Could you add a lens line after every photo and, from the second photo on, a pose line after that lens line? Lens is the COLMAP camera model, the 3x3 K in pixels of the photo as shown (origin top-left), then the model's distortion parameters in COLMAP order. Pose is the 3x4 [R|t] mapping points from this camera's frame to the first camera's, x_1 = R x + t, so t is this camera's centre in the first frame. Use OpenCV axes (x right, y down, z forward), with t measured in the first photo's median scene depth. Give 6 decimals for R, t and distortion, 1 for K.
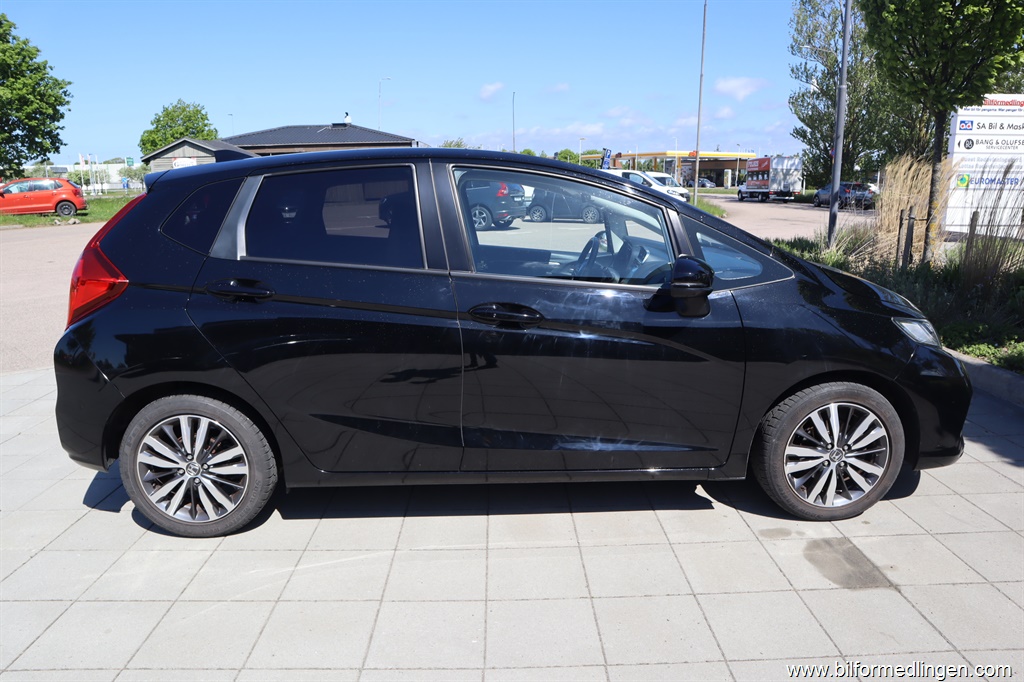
lens RADIAL K [[711.5, 0, 509.0], [0, 711.5, 339.5], [0, 0, 1]] dist [-0.132334, 0.078810]
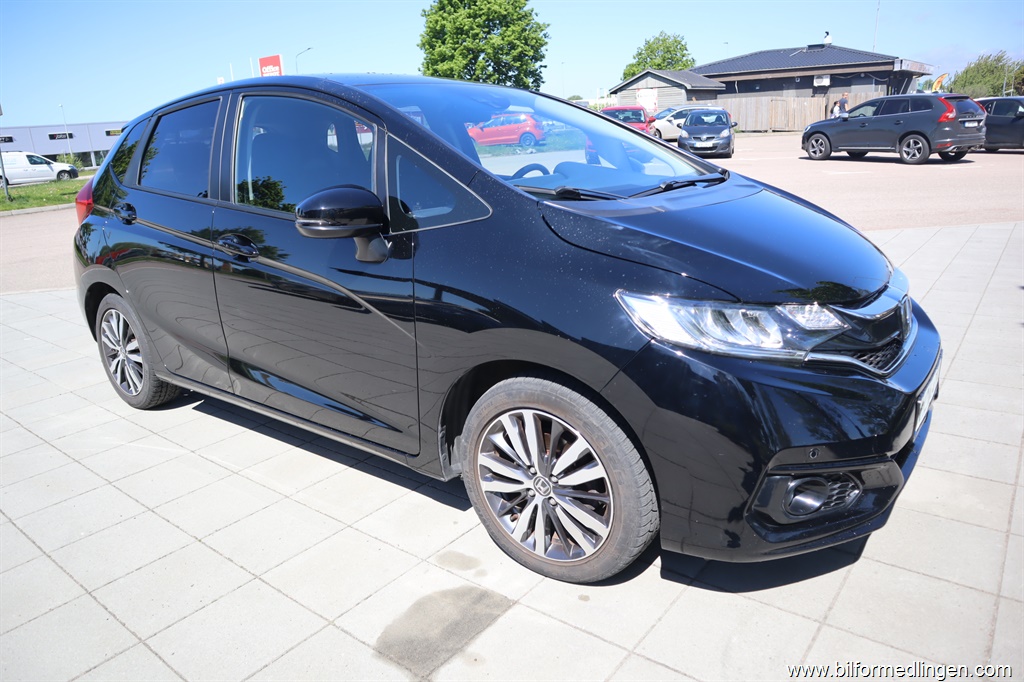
lens RADIAL K [[711.5, 0, 509.0], [0, 711.5, 339.5], [0, 0, 1]] dist [-0.132334, 0.078810]
pose [[0.772844, 0.146931, -0.617352, 0.088204], [-0.087269, 0.988192, 0.125941, -0.005949], [0.628567, -0.043457, 0.776540, 0.046635]]
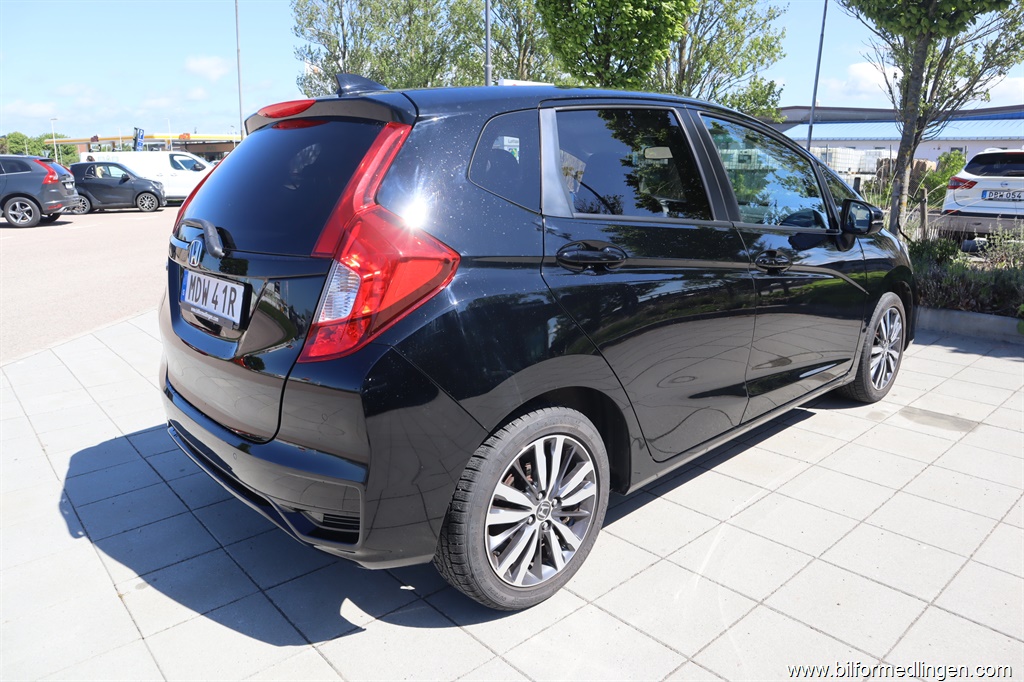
lens RADIAL K [[711.5, 0, 509.0], [0, 711.5, 339.5], [0, 0, 1]] dist [-0.132334, 0.078810]
pose [[0.762082, -0.155111, 0.628627, -0.093257], [0.140438, 0.987367, 0.073375, -0.004997], [-0.632066, 0.032365, 0.774238, 0.044908]]
